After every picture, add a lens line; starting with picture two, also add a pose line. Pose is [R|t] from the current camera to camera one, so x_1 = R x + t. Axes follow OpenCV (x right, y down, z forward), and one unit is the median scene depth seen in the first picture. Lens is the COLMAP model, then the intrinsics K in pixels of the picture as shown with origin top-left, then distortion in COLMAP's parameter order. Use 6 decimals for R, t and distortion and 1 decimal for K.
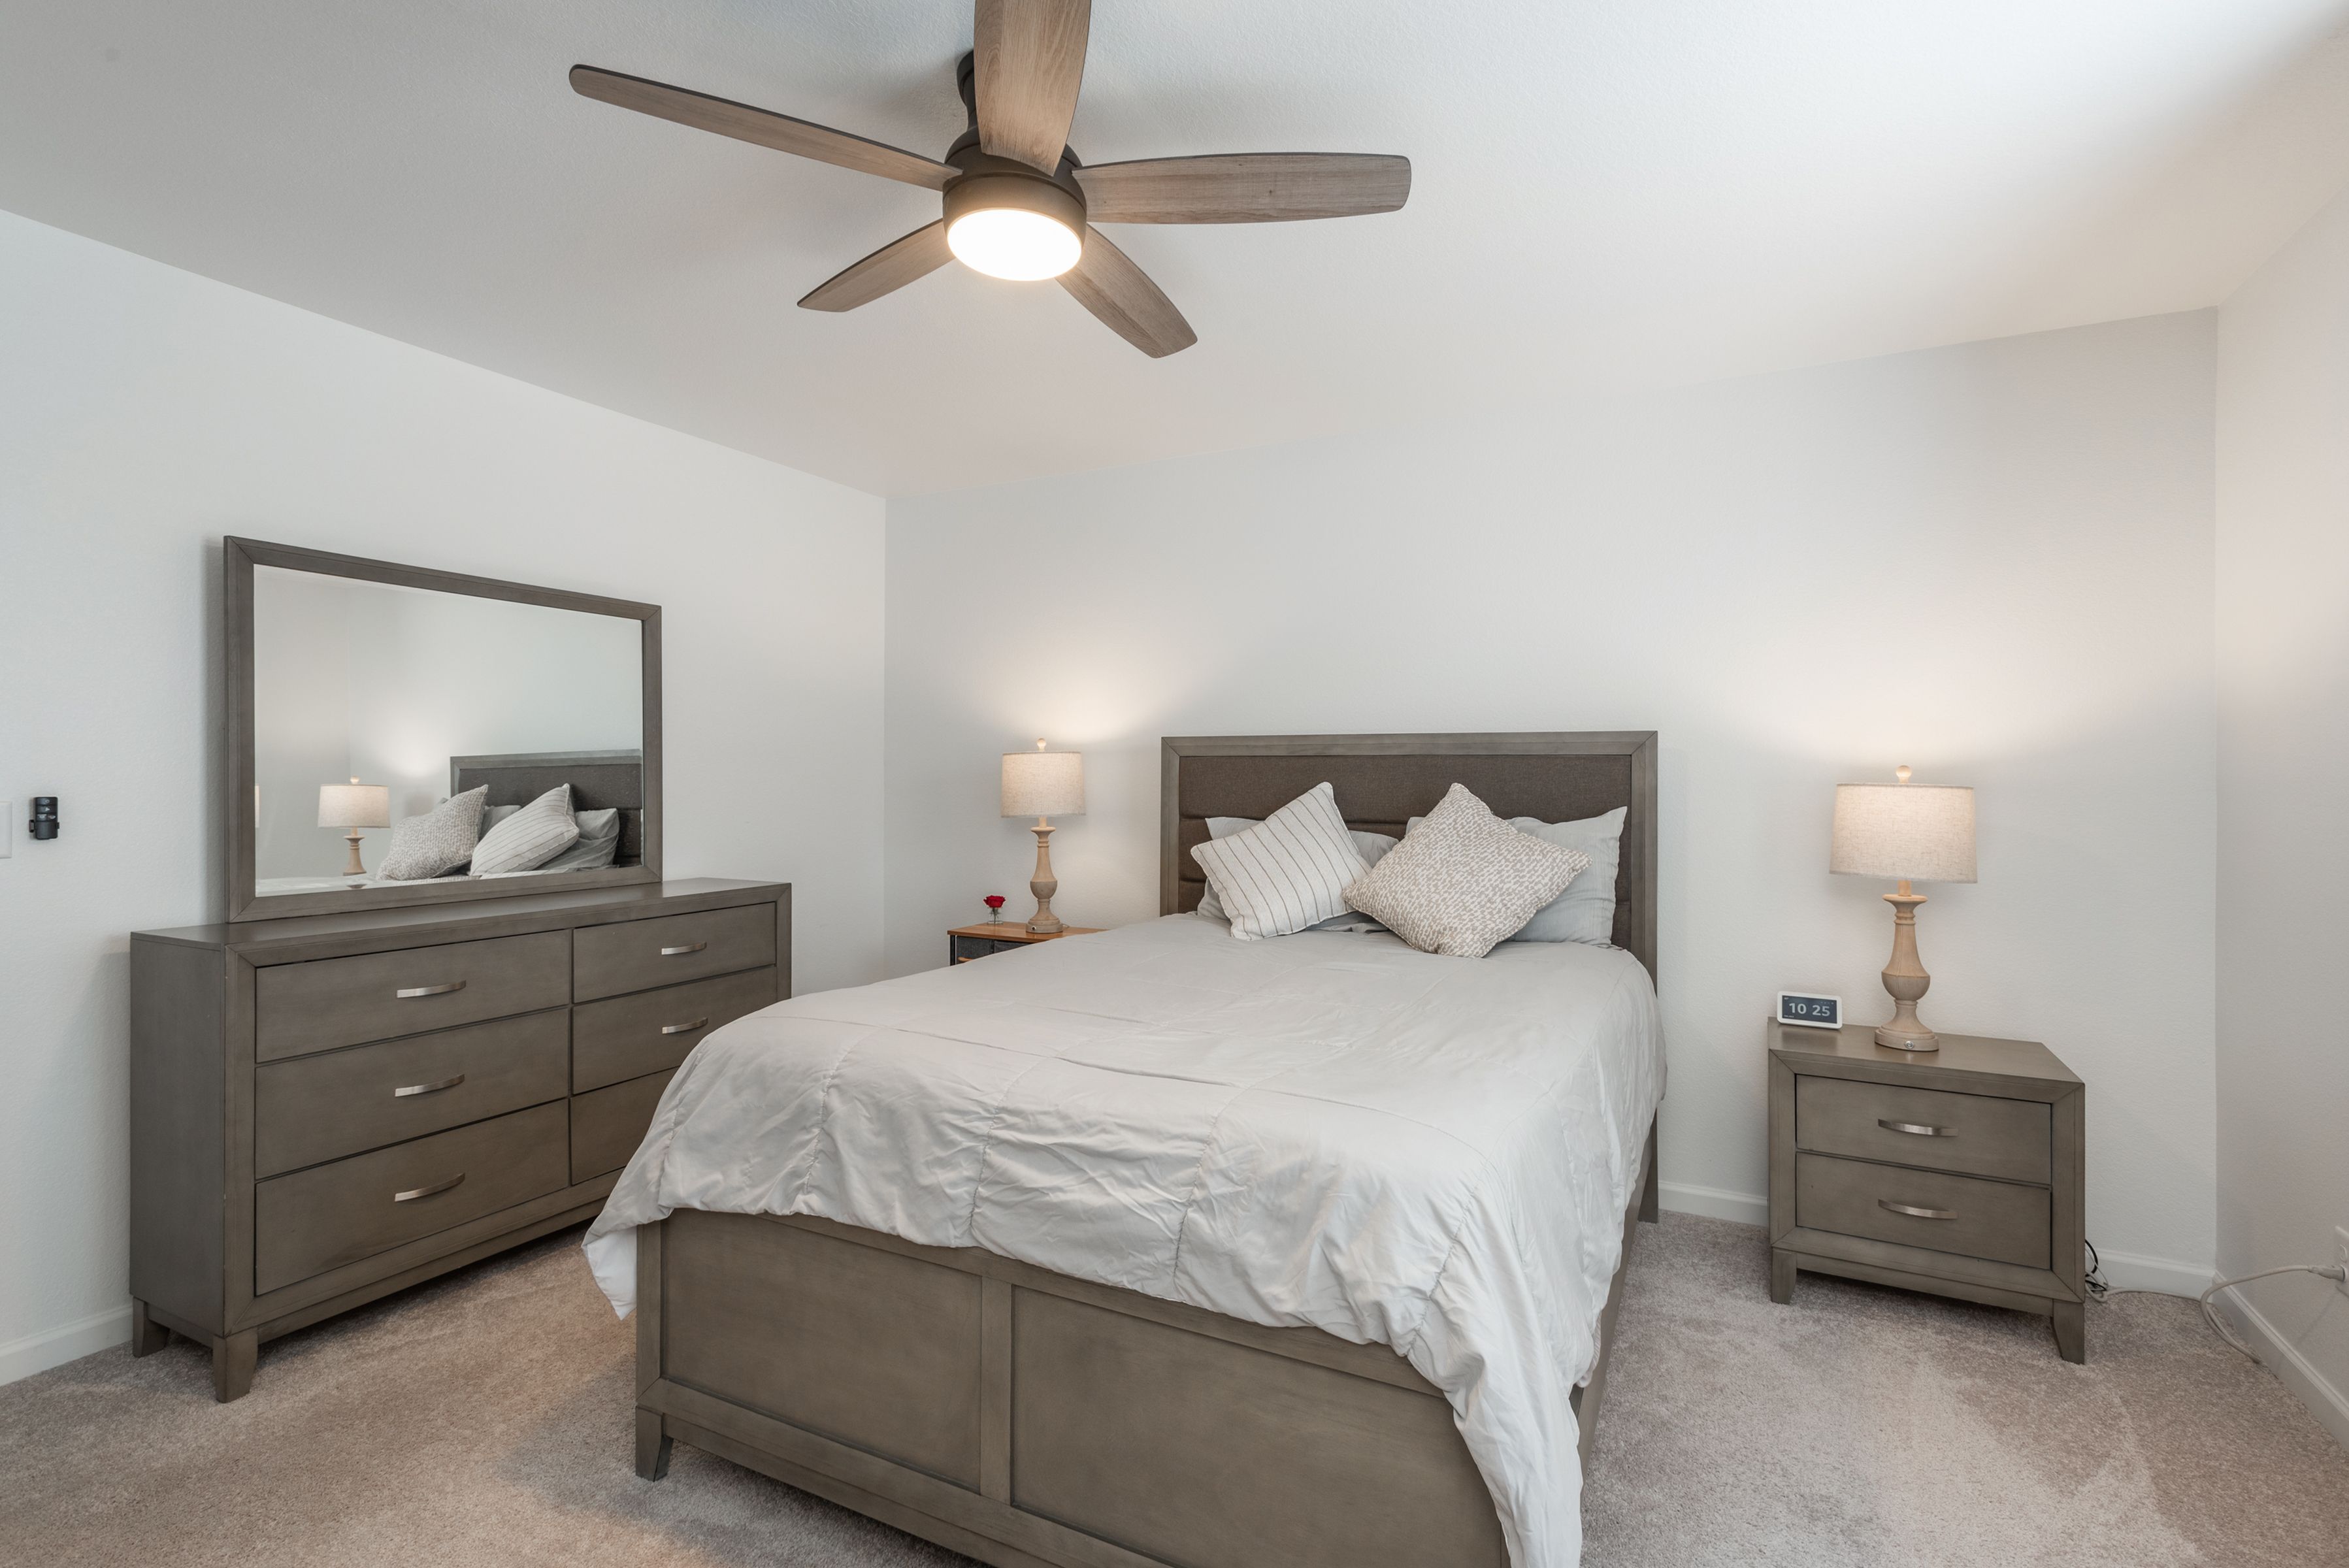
lens RADIAL K [[1114.0, 0, 1181.1], [0, 1114.0, 776.9], [0, 0, 1]] dist [0.012181, 0.000843]
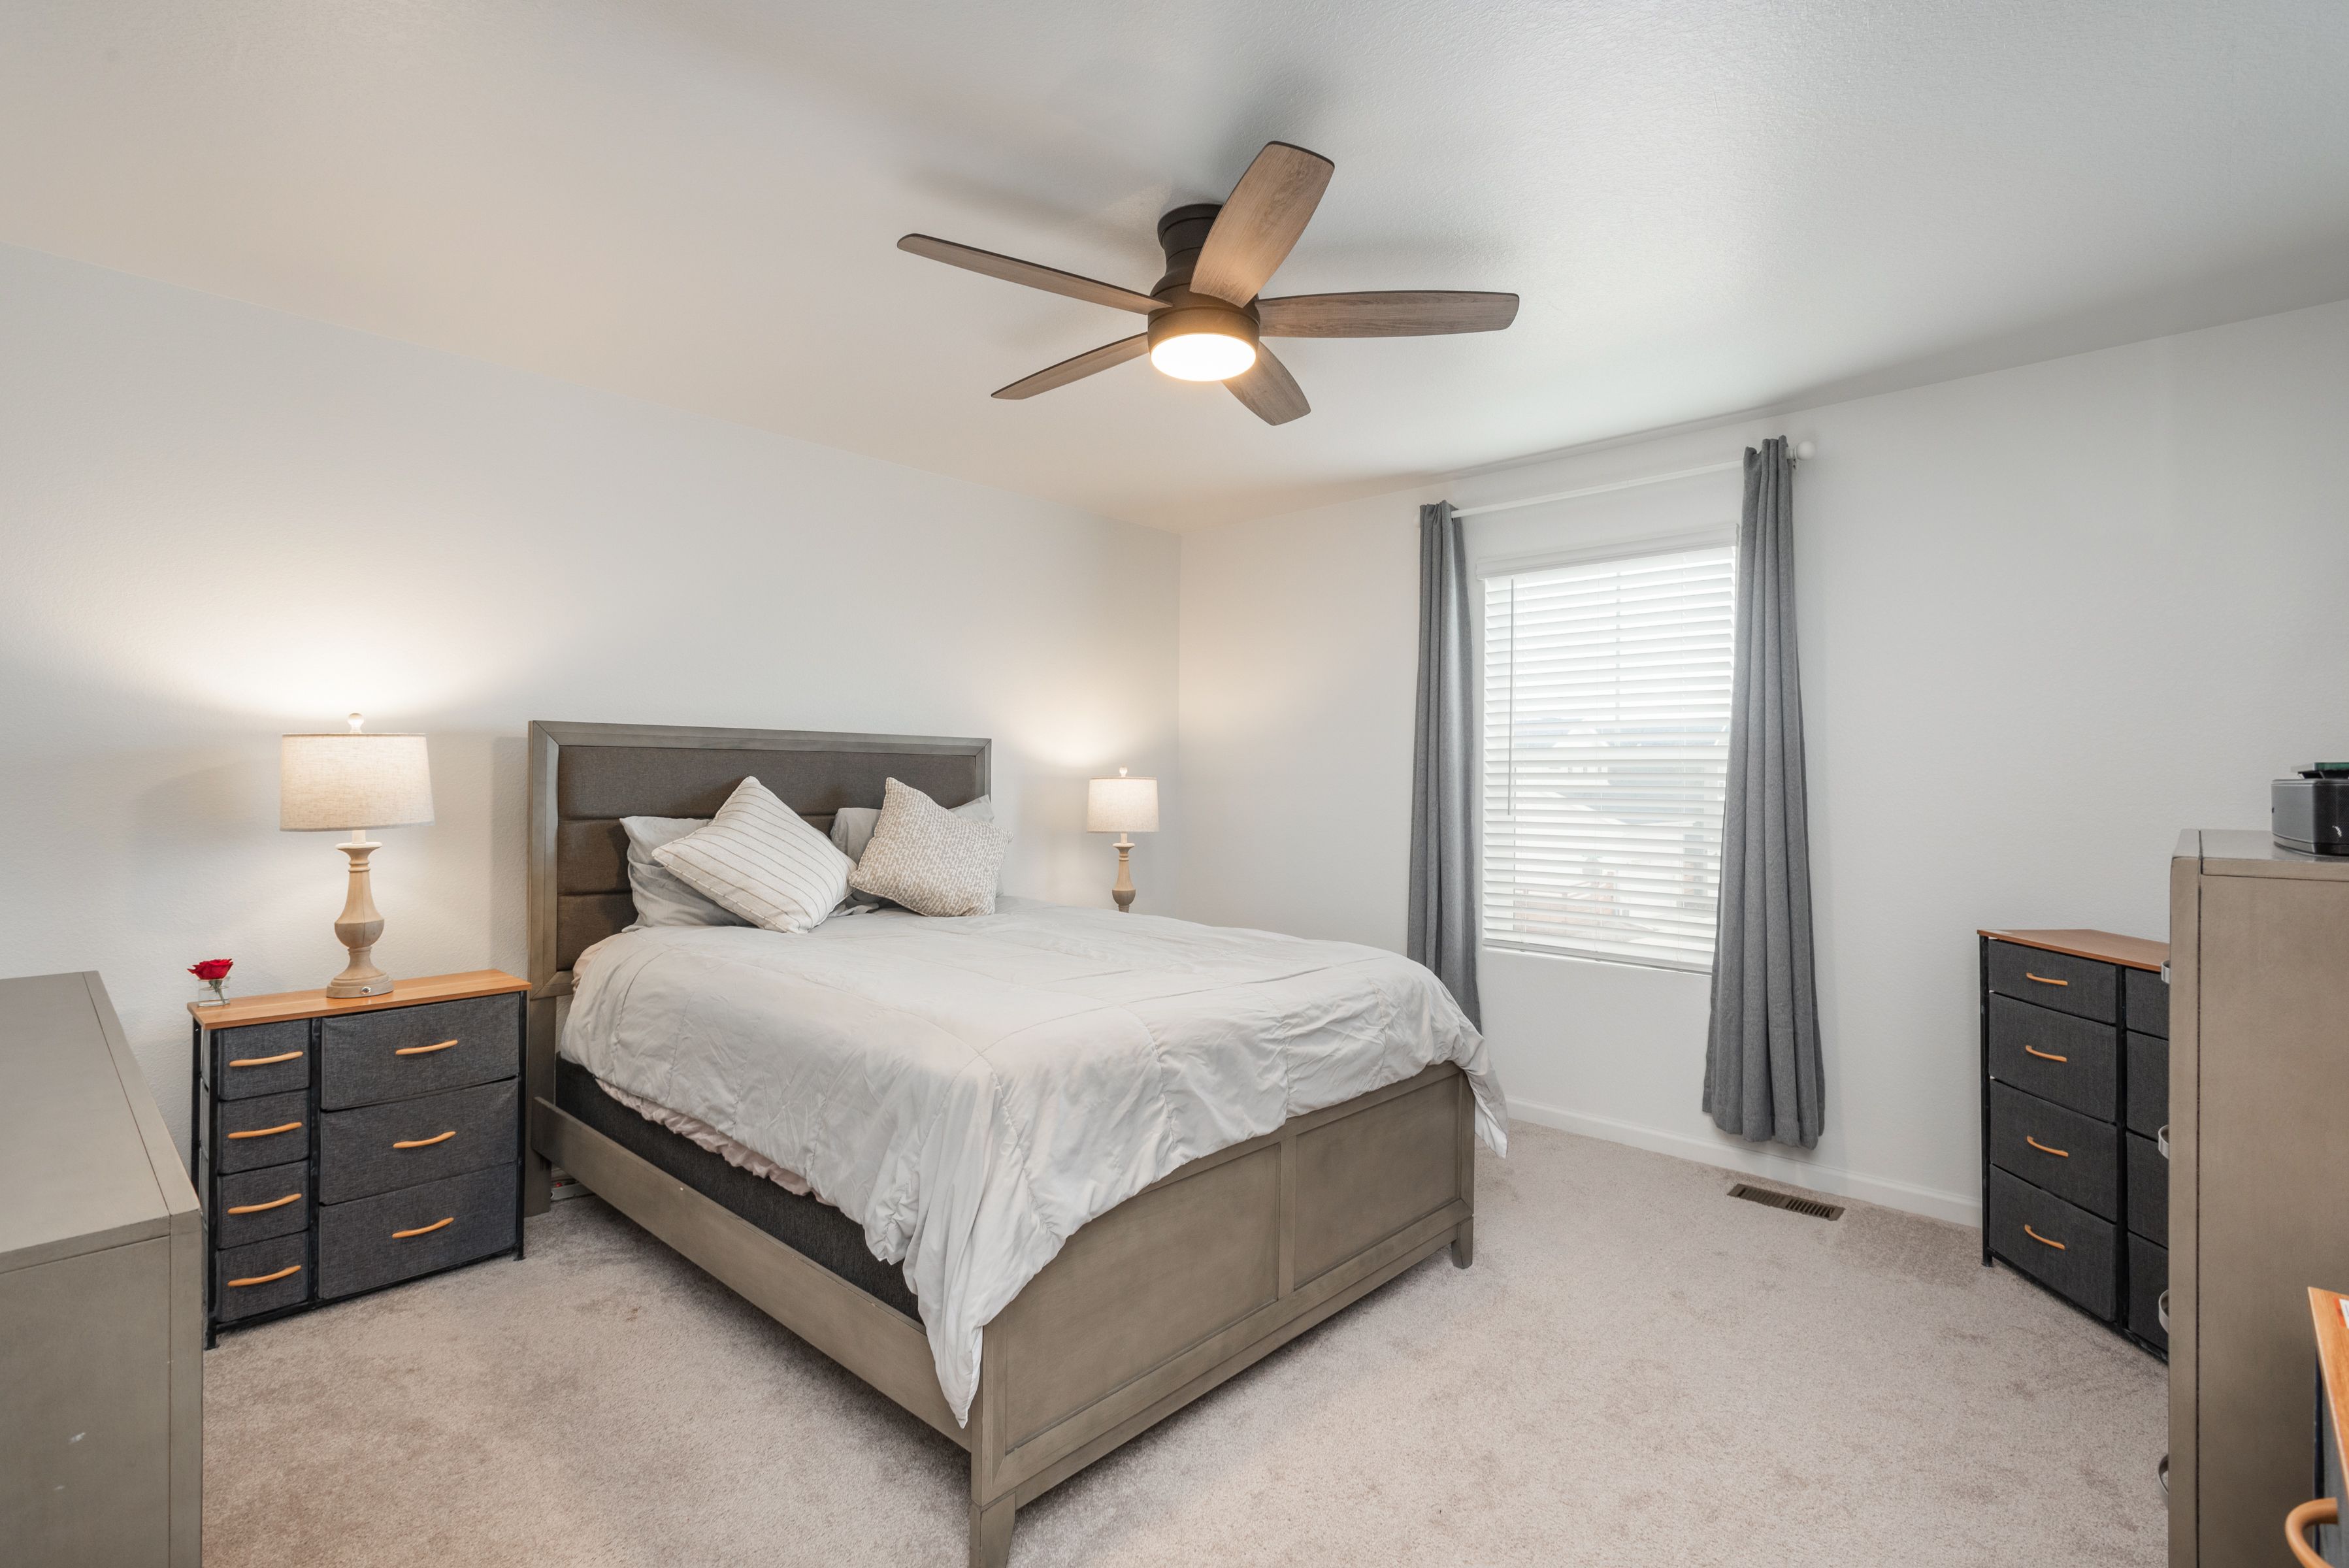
lens RADIAL K [[1114.0, 0, 1187.6], [0, 1114.0, 782.1], [0, 0, 1]] dist [0.012181, 0.000843]
pose [[0.255594, -0.008000, 0.966751, -1.394529], [-0.008297, 0.999911, 0.010468, -0.007829], [-0.966749, -0.010696, 0.255505, 0.696623]]
